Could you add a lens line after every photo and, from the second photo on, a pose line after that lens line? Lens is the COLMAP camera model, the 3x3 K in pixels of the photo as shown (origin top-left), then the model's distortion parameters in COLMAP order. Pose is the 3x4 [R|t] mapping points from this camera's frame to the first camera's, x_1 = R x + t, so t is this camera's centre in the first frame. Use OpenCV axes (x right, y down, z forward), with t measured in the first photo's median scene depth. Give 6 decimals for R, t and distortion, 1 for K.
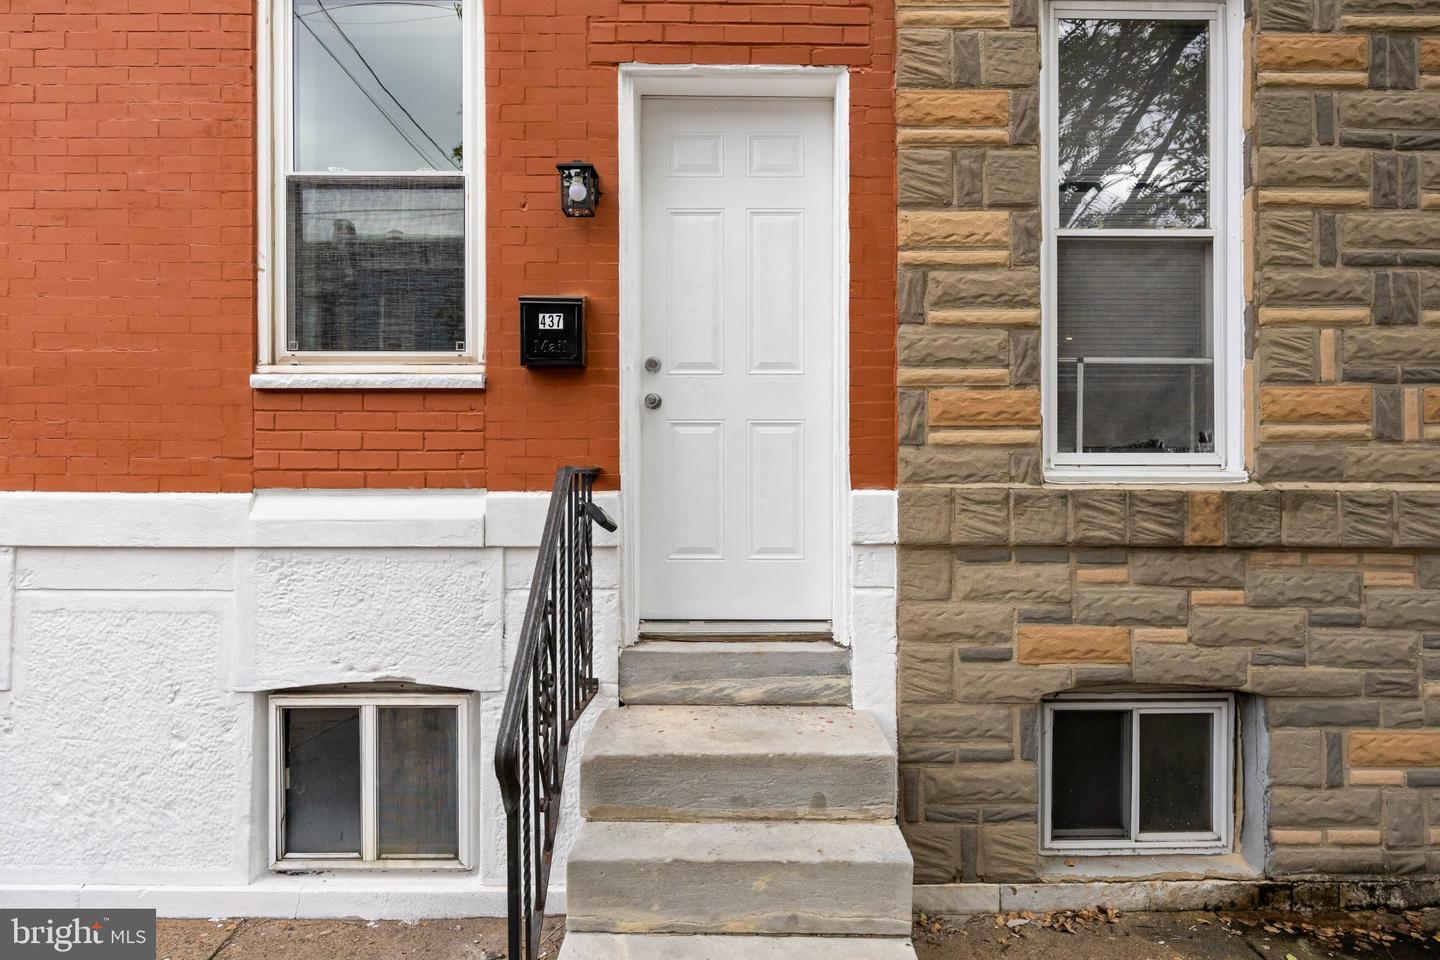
lens RADIAL K [[845.3, 0, 724.2], [0, 845.3, 483.5], [0, 0, 1]] dist [-0.002134, -0.002712]
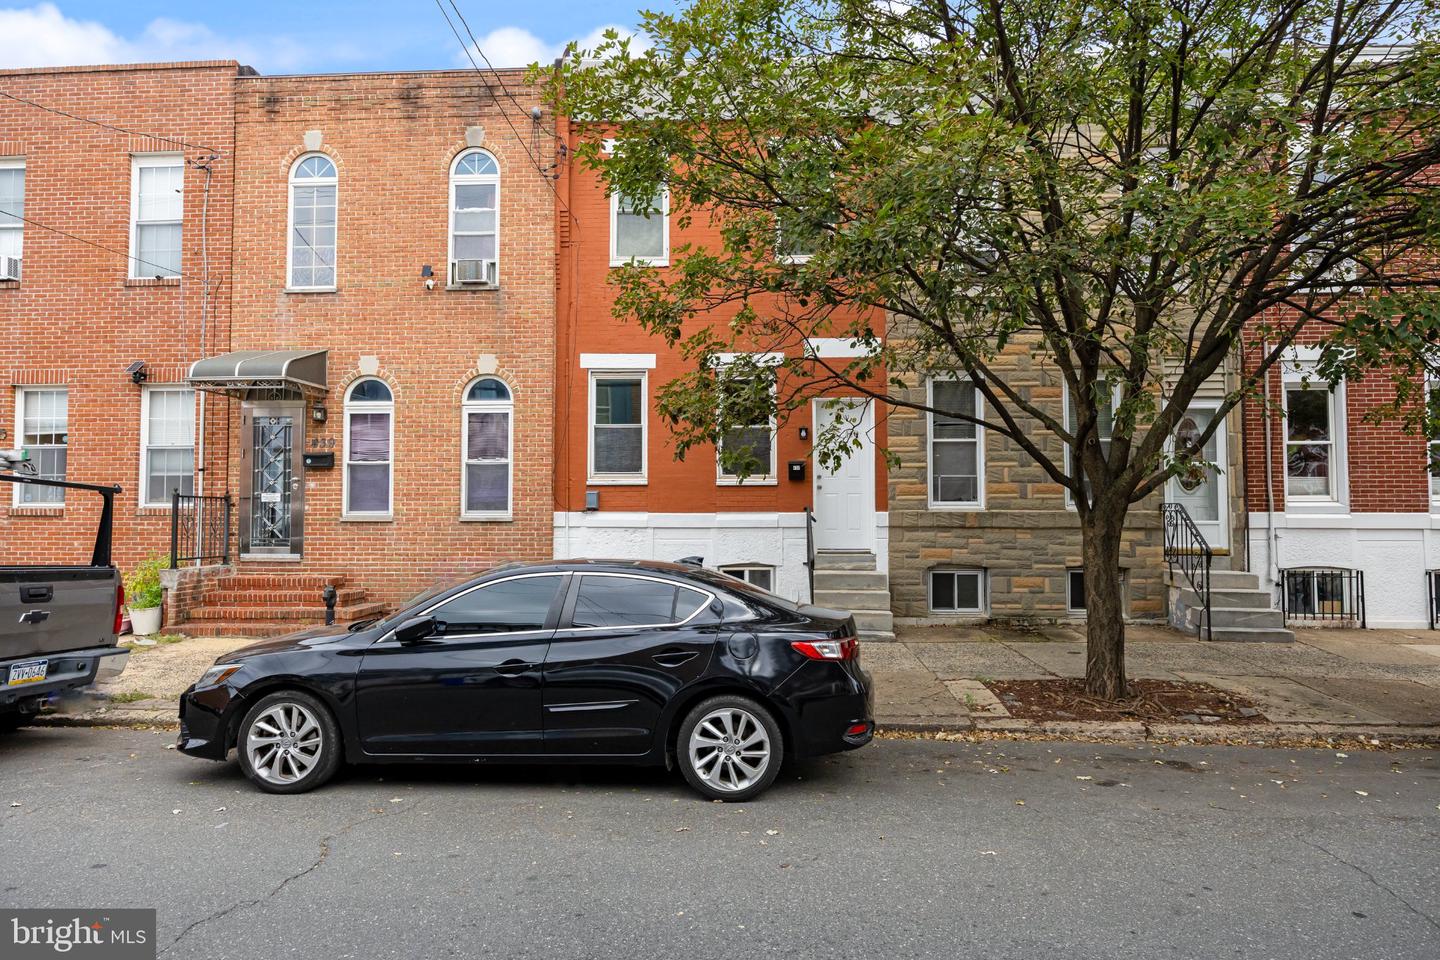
lens RADIAL K [[845.3, 0, 715.3], [0, 845.3, 477.6], [0, 0, 1]] dist [-0.002134, -0.002712]
pose [[0.999388, -0.001910, -0.034935, -0.423542], [0.000743, 0.999443, -0.033372, -0.019884], [0.034979, 0.033326, 0.998832, -2.738071]]
